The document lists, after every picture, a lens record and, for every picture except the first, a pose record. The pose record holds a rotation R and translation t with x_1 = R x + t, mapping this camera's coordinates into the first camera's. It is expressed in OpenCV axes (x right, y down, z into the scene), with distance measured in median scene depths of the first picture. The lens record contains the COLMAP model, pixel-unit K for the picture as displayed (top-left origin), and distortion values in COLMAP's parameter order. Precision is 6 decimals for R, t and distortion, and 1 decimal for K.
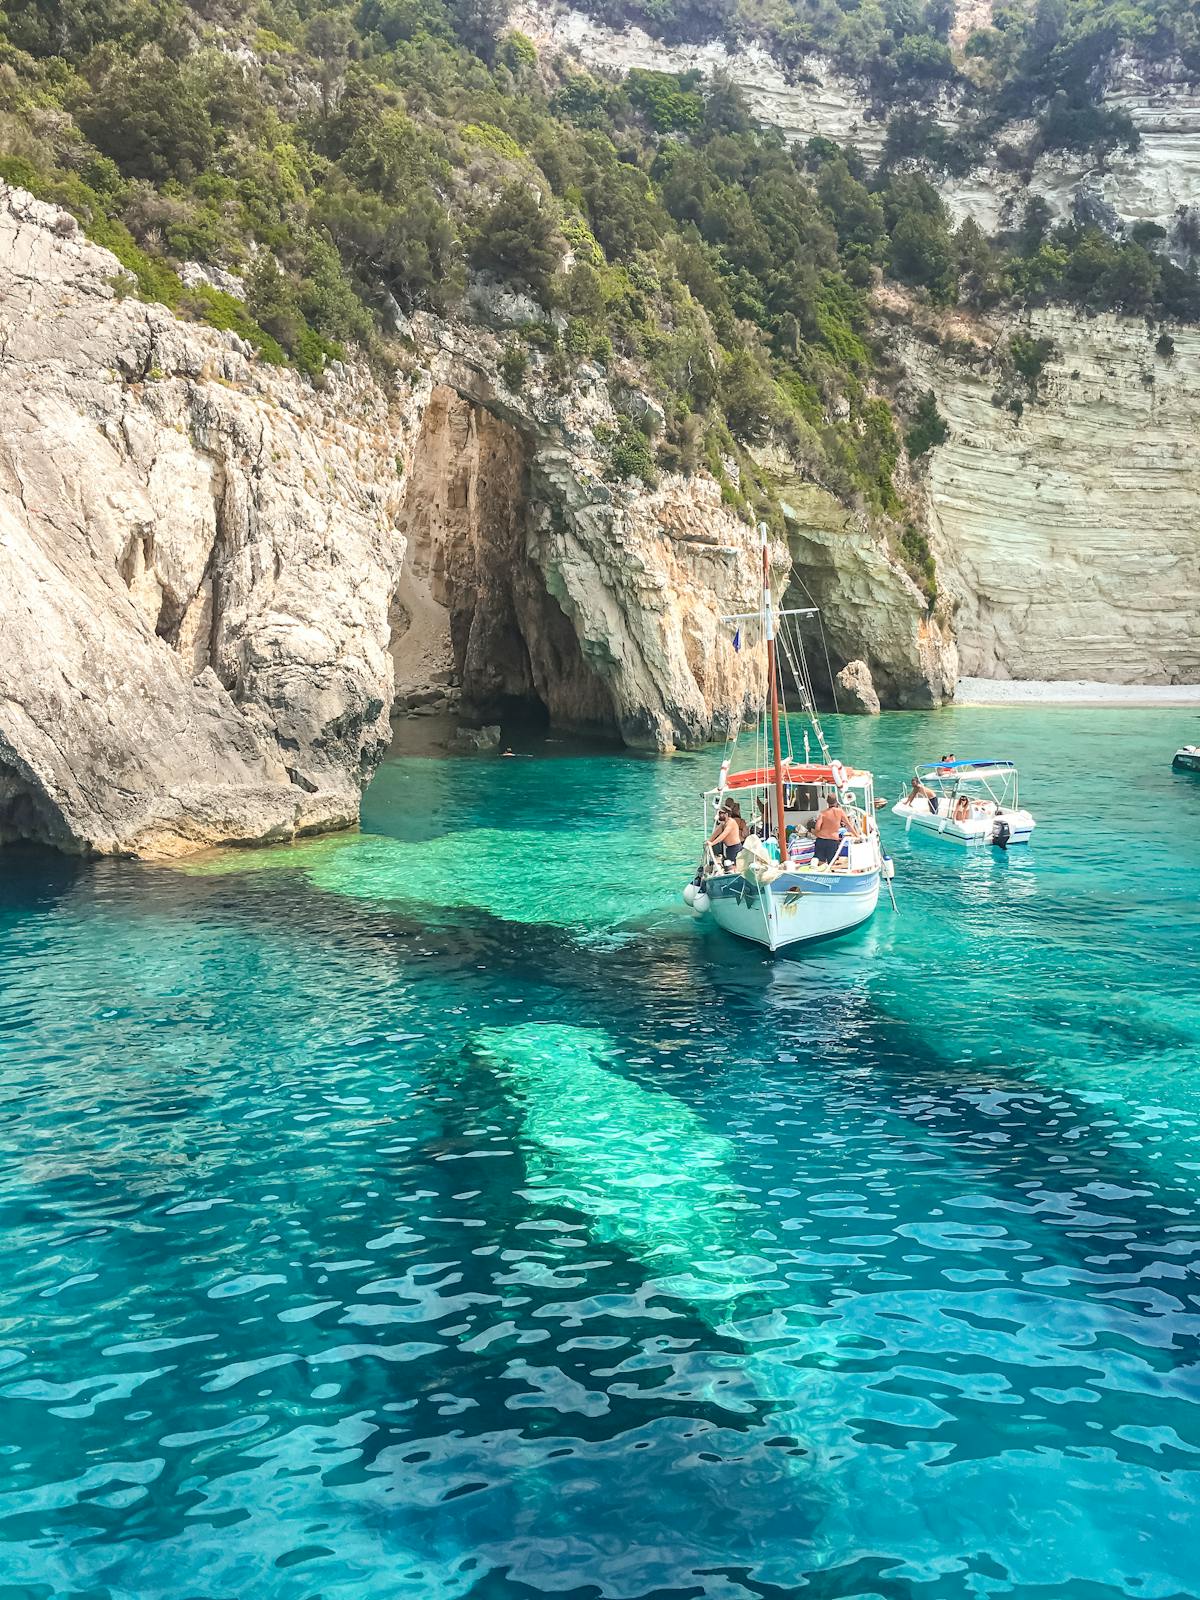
lens RADIAL K [[1580.0, 0, 600.0], [0, 1580.0, 800.0], [0, 0, 1]] dist [0.135453, -0.314309]
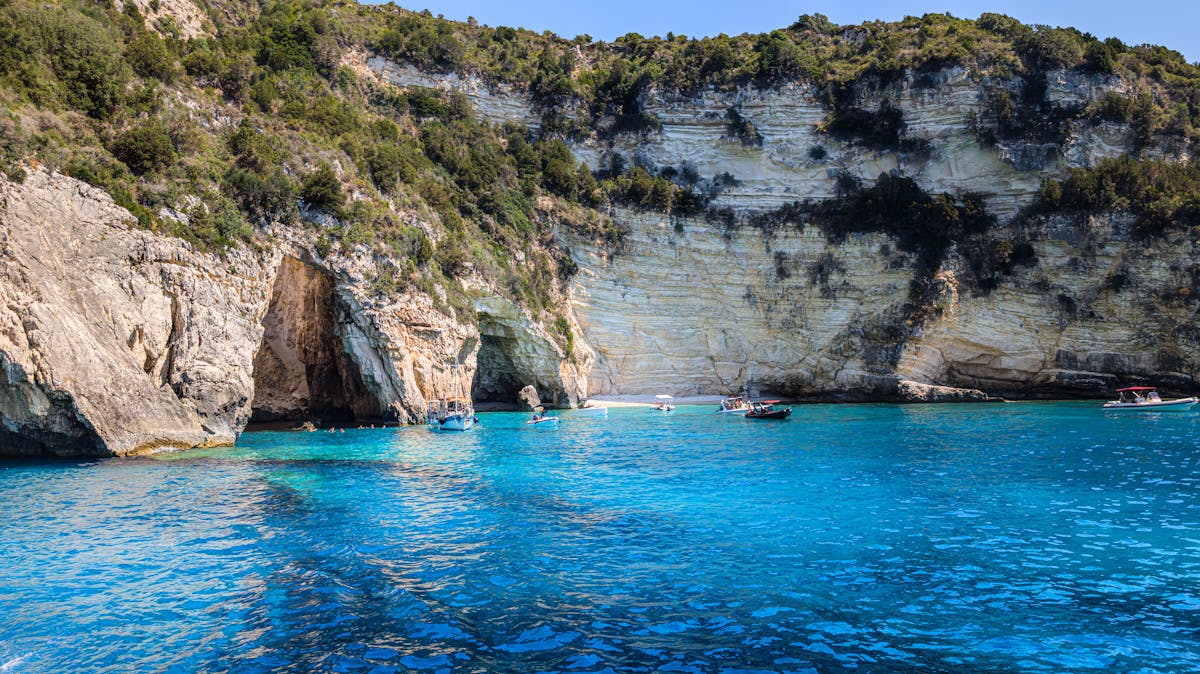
lens RADIAL K [[917.8, 0, 600.0], [0, 917.8, 337.0], [0, 0, 1]] dist [0.004285, -0.001021]
pose [[0.979354, -0.020346, 0.201128, 0.053959], [0.049734, 0.988593, -0.142165, 0.036122], [-0.195941, 0.149233, 0.969194, -0.223478]]
